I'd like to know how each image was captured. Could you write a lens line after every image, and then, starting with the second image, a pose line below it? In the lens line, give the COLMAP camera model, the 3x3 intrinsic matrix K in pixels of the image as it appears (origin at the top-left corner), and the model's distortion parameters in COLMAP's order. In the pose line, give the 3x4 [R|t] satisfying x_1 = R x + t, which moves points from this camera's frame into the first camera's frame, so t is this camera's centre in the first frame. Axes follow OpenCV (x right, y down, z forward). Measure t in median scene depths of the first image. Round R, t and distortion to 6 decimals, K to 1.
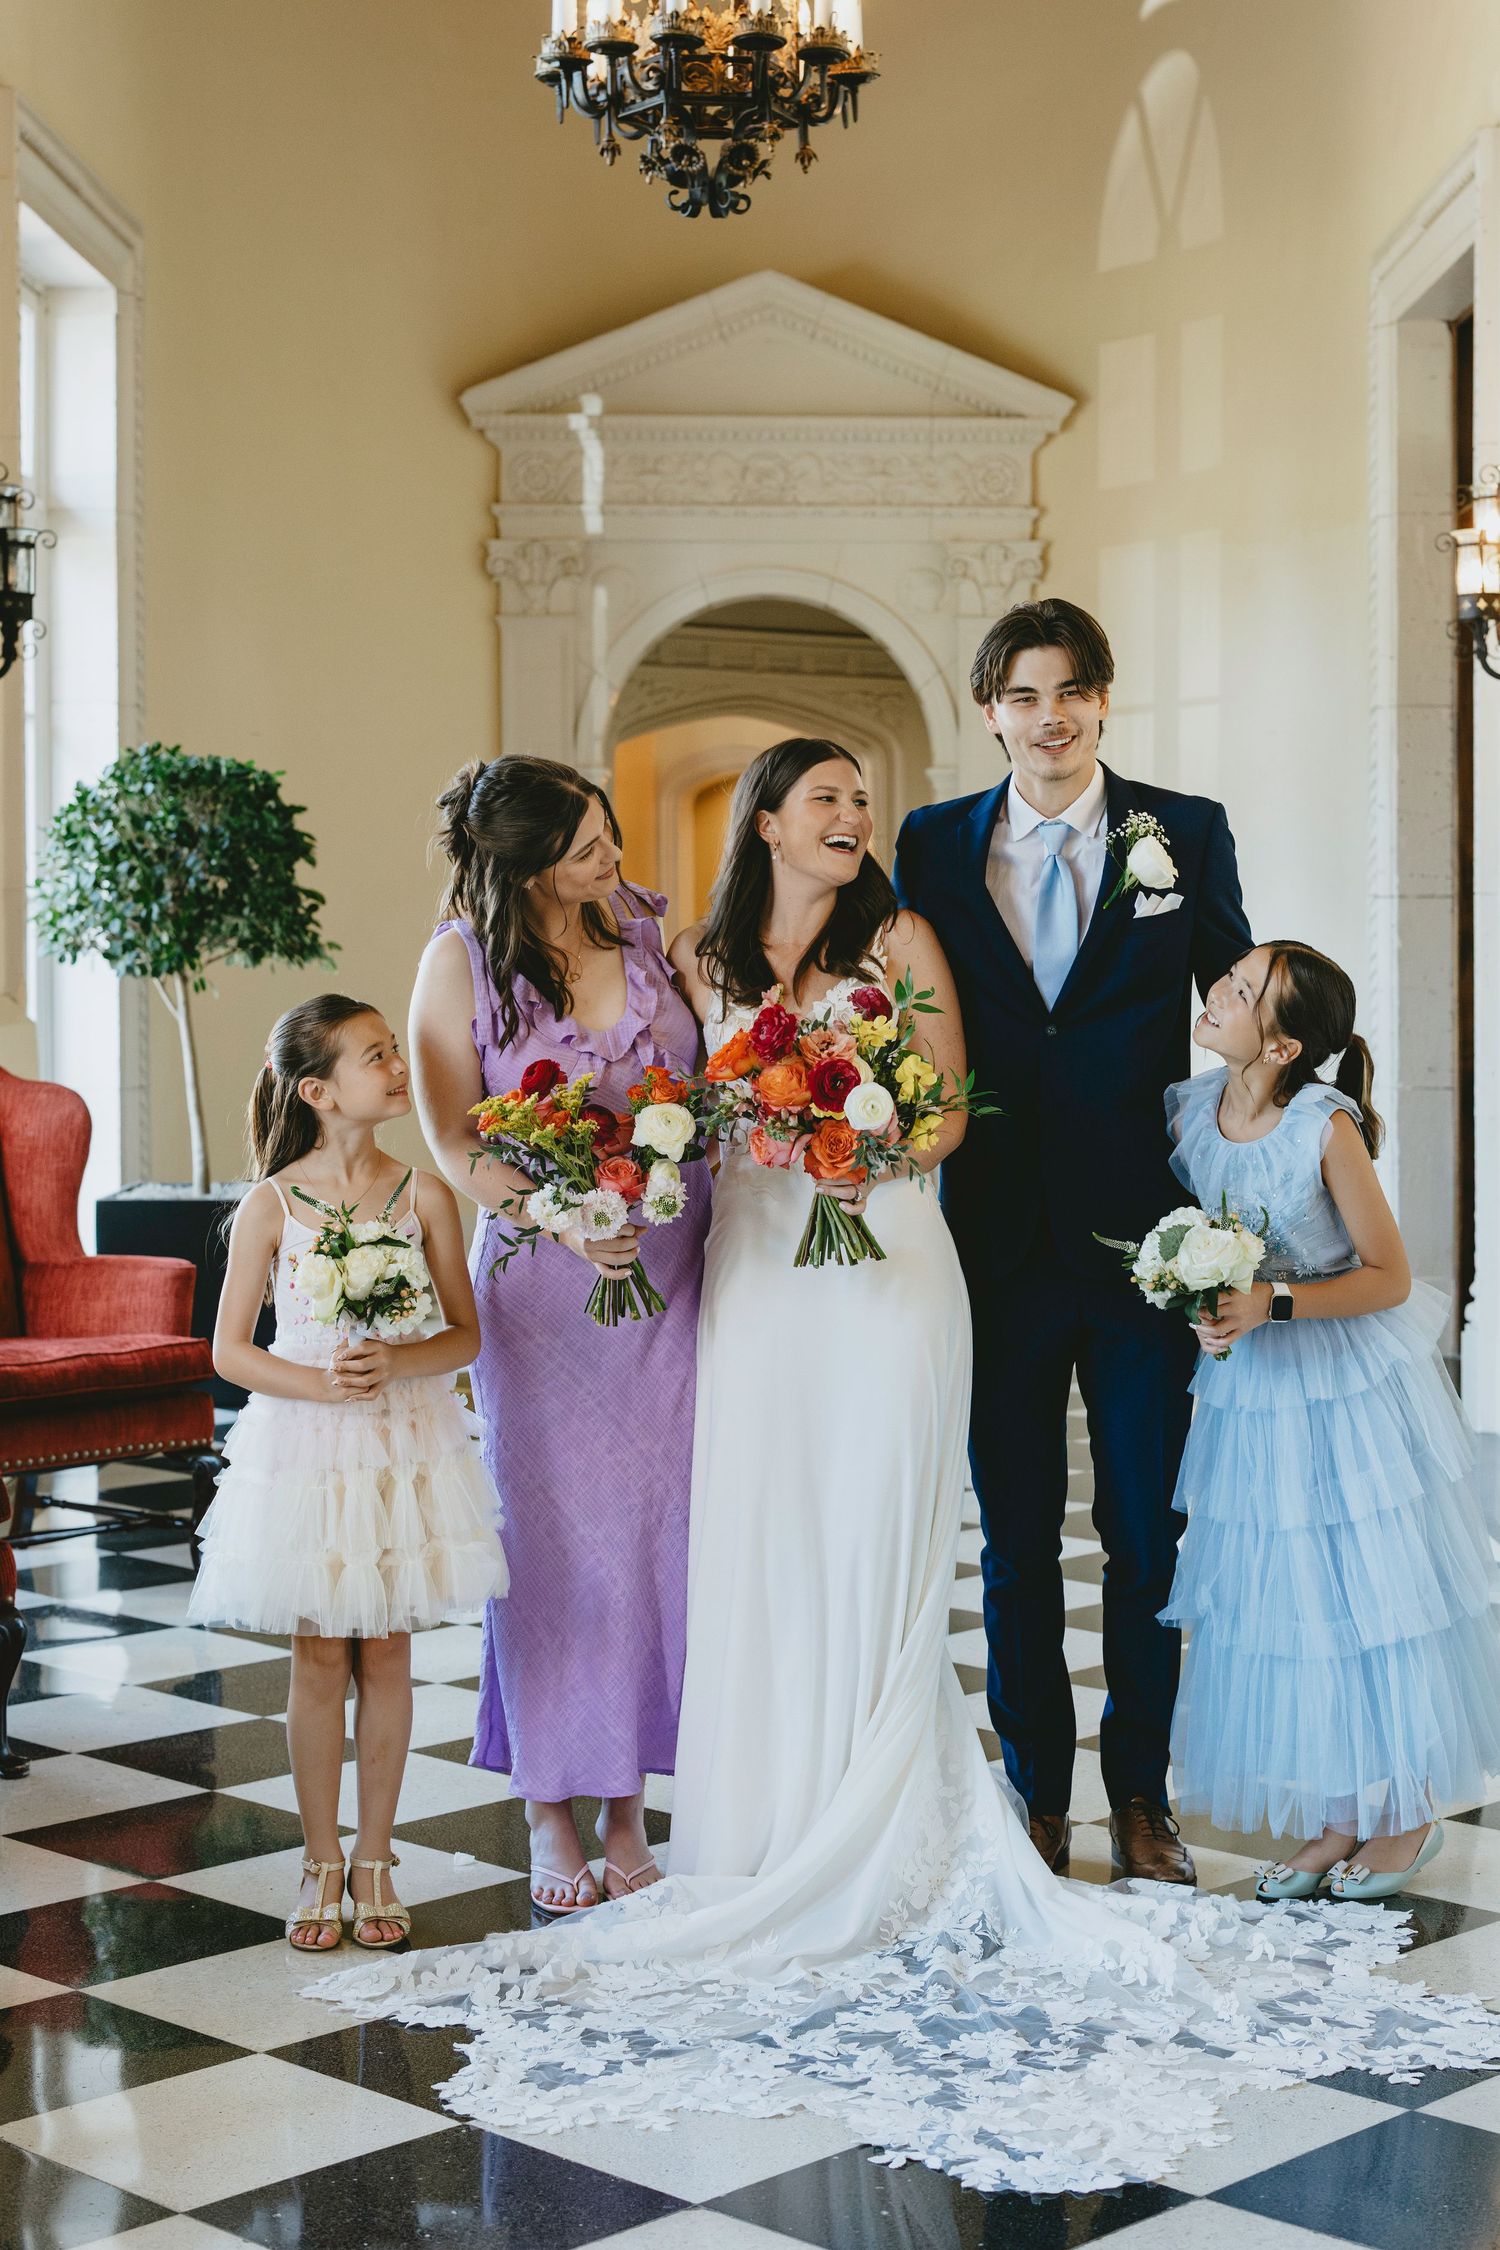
lens RADIAL K [[3689.7, 0, 750.0], [0, 3689.7, 1125.0], [0, 0, 1]] dist [-0.047878, 0.023213]
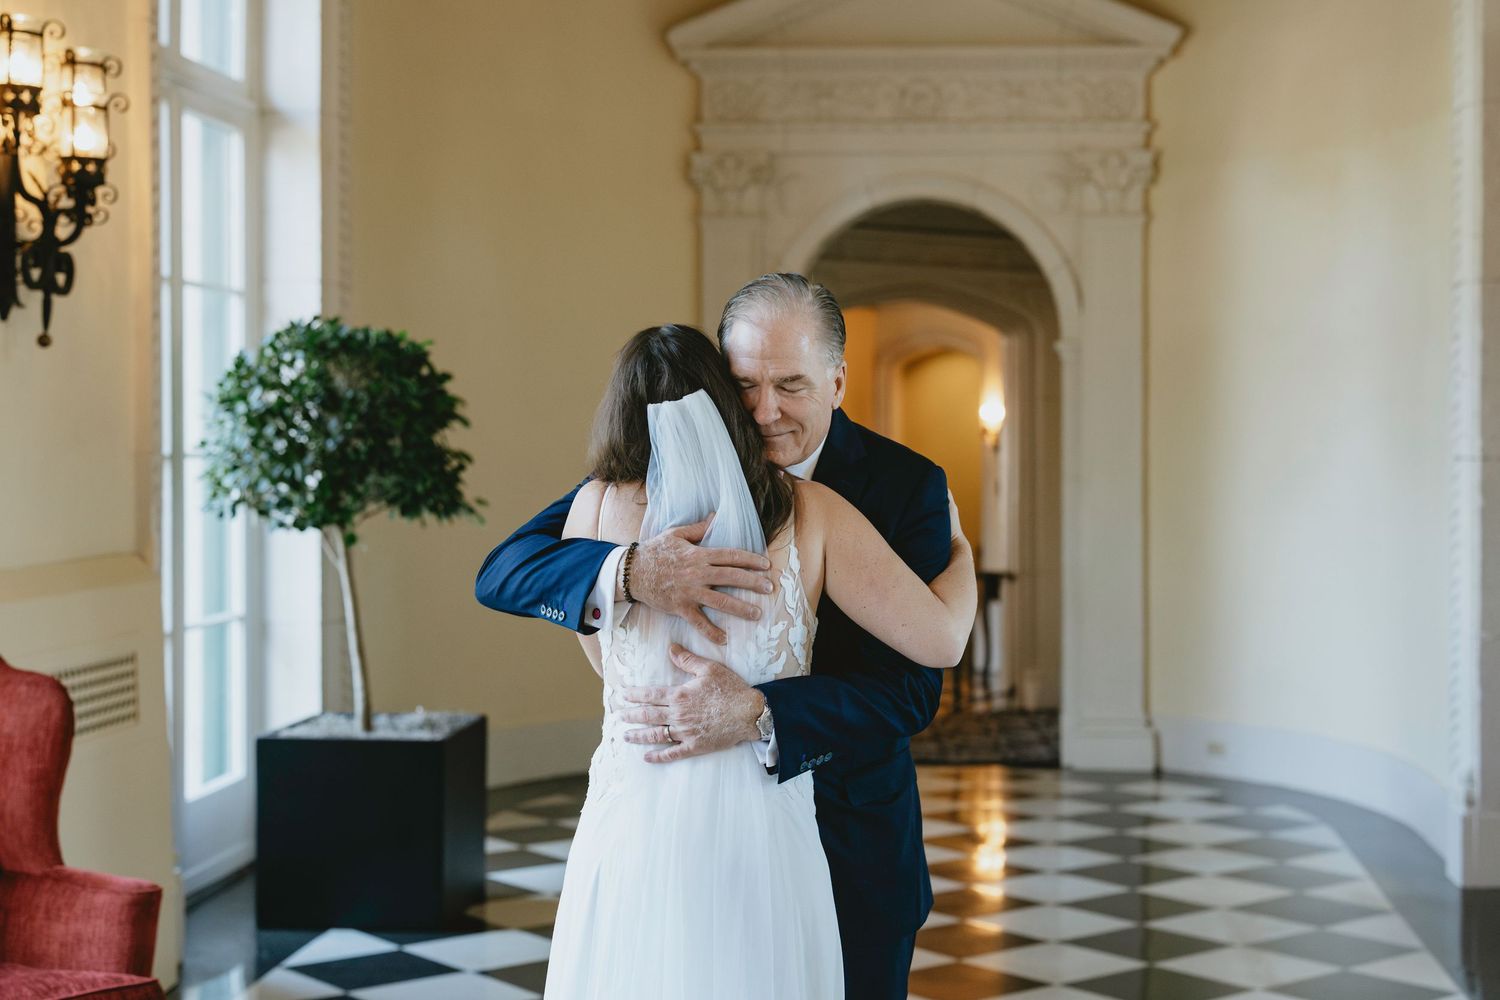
lens RADIAL K [[2598.9, 0, 750.0], [0, 2598.9, 500.0], [0, 0, 1]] dist [0.009073, 0.125371]
pose [[0.996748, 0.005236, -0.080415, 0.025735], [-0.008267, 0.999266, -0.037411, -0.020559], [0.080160, 0.037954, 0.996059, 0.237357]]
